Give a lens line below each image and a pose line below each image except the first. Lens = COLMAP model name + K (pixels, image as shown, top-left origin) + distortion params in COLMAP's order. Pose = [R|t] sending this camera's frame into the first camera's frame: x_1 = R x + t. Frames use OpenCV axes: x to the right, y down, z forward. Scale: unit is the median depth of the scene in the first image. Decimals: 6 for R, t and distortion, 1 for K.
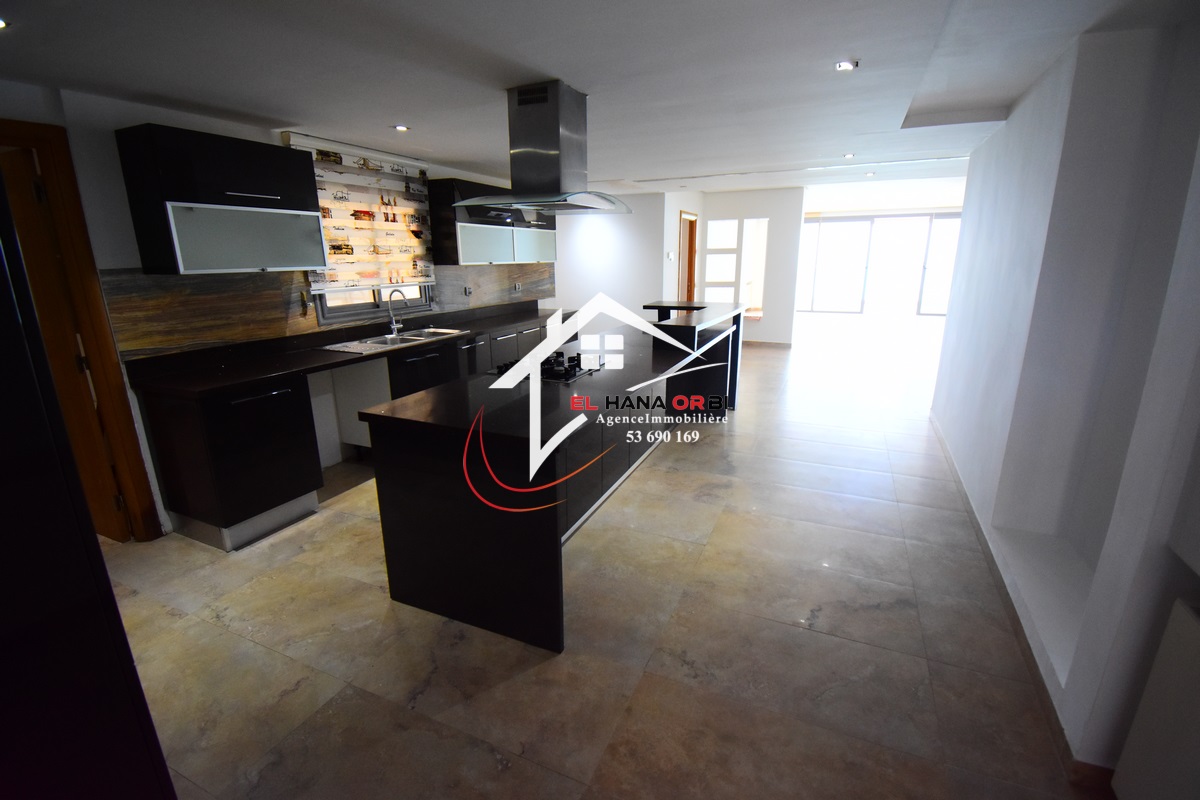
lens RADIAL K [[533.2, 0, 604.0], [0, 533.2, 398.8], [0, 0, 1]] dist [0.029845, -0.033073]
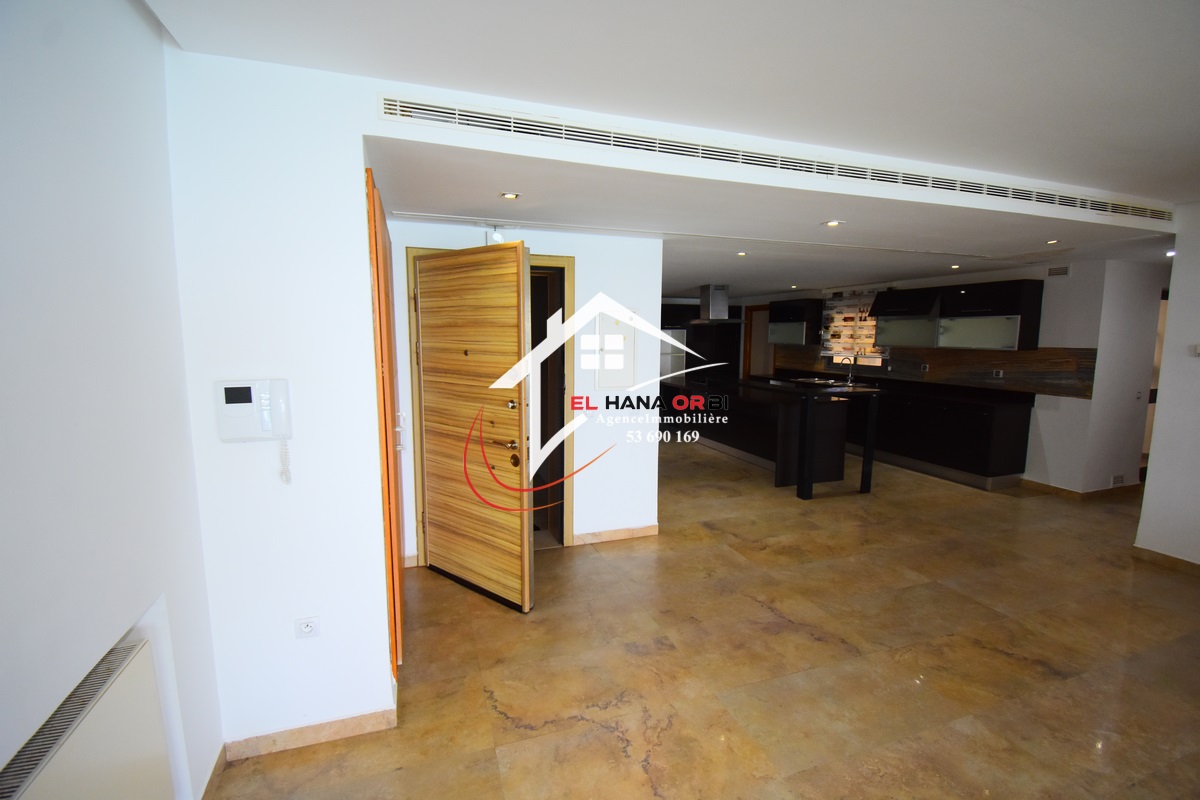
lens RADIAL K [[533.2, 0, 604.0], [0, 533.2, 398.8], [0, 0, 1]] dist [0.029845, -0.033073]
pose [[-0.731634, 0.084522, -0.676437, 1.515986], [-0.177795, 0.934281, 0.309043, -0.506916], [0.658104, 0.346374, -0.668524, 1.785718]]
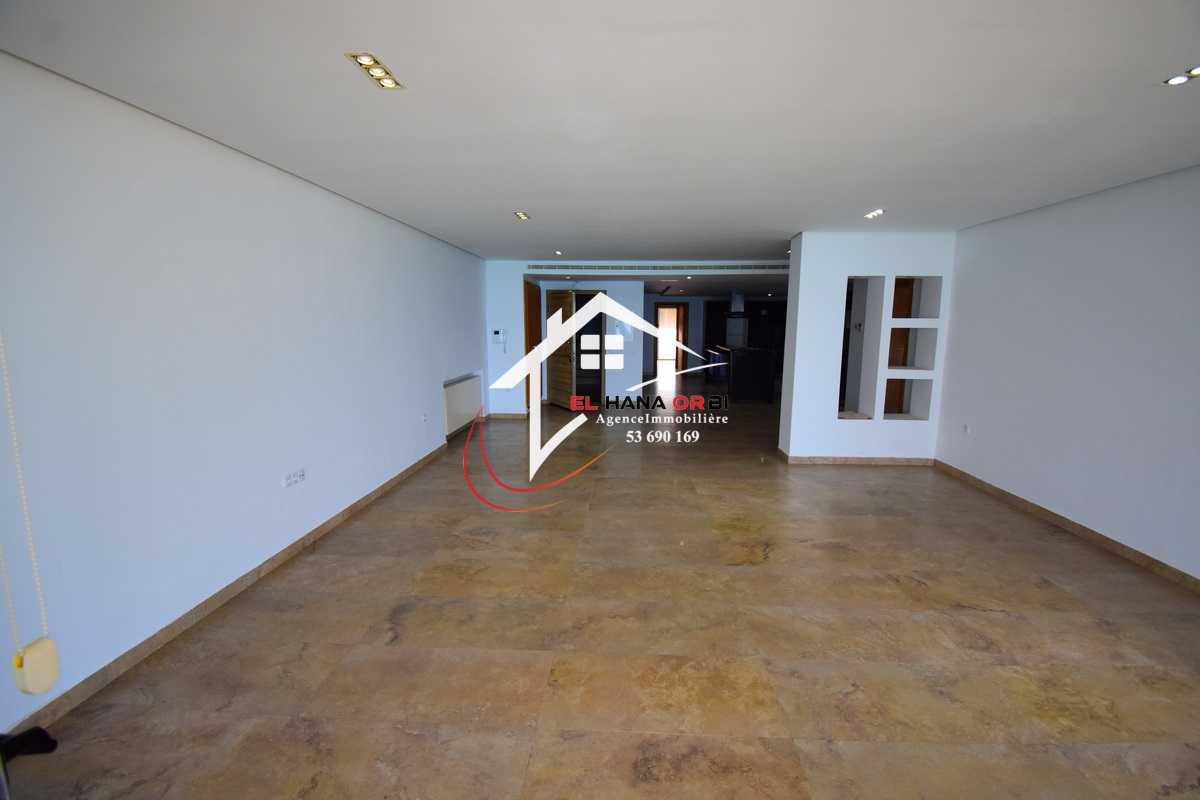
lens RADIAL K [[533.2, 0, 604.0], [0, 533.2, 398.8], [0, 0, 1]] dist [0.029845, -0.033073]
pose [[-0.938317, 0.051197, -0.341964, 1.771160], [-0.090395, 0.918264, 0.385512, -0.925098], [0.333751, 0.392645, -0.856995, 3.325686]]
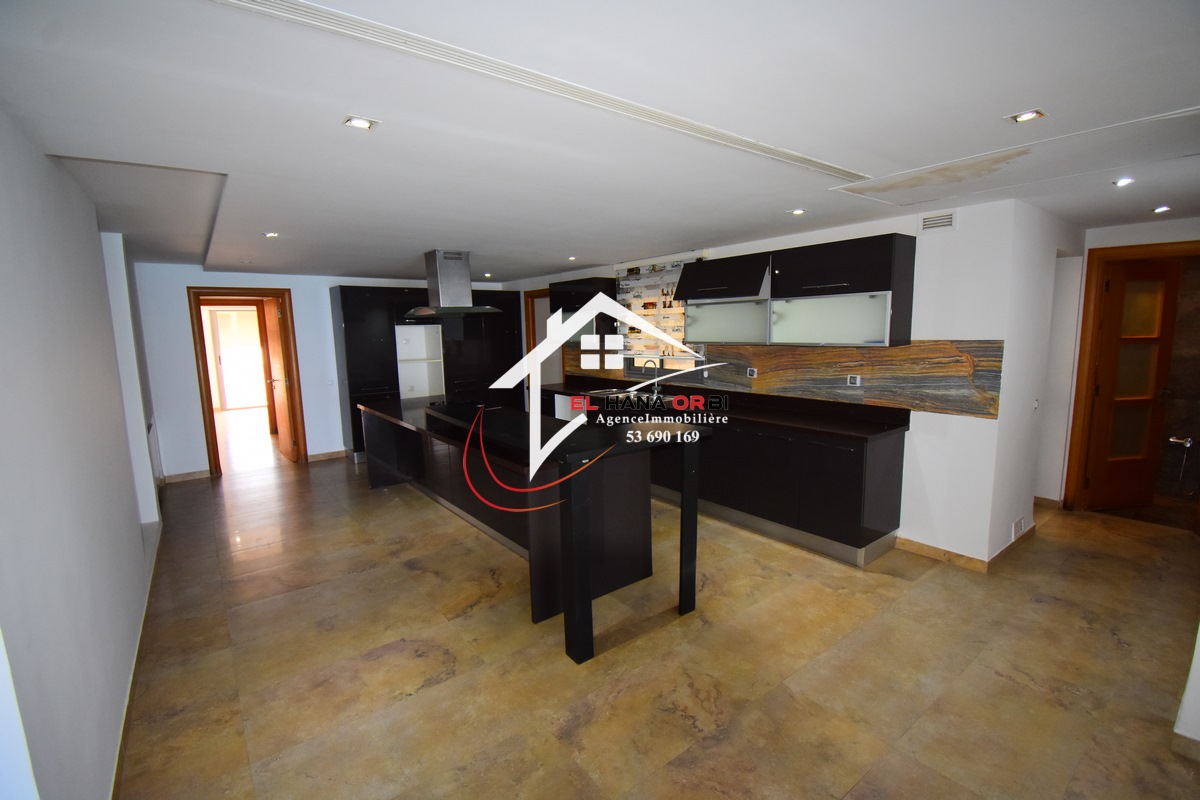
lens RADIAL K [[533.2, 0, 604.0], [0, 533.2, 398.8], [0, 0, 1]] dist [0.029845, -0.033073]
pose [[-0.479001, 0.132792, -0.867712, 0.818466], [-0.205183, 0.944171, 0.257760, -0.438264], [0.853497, 0.301507, -0.425013, 1.530902]]
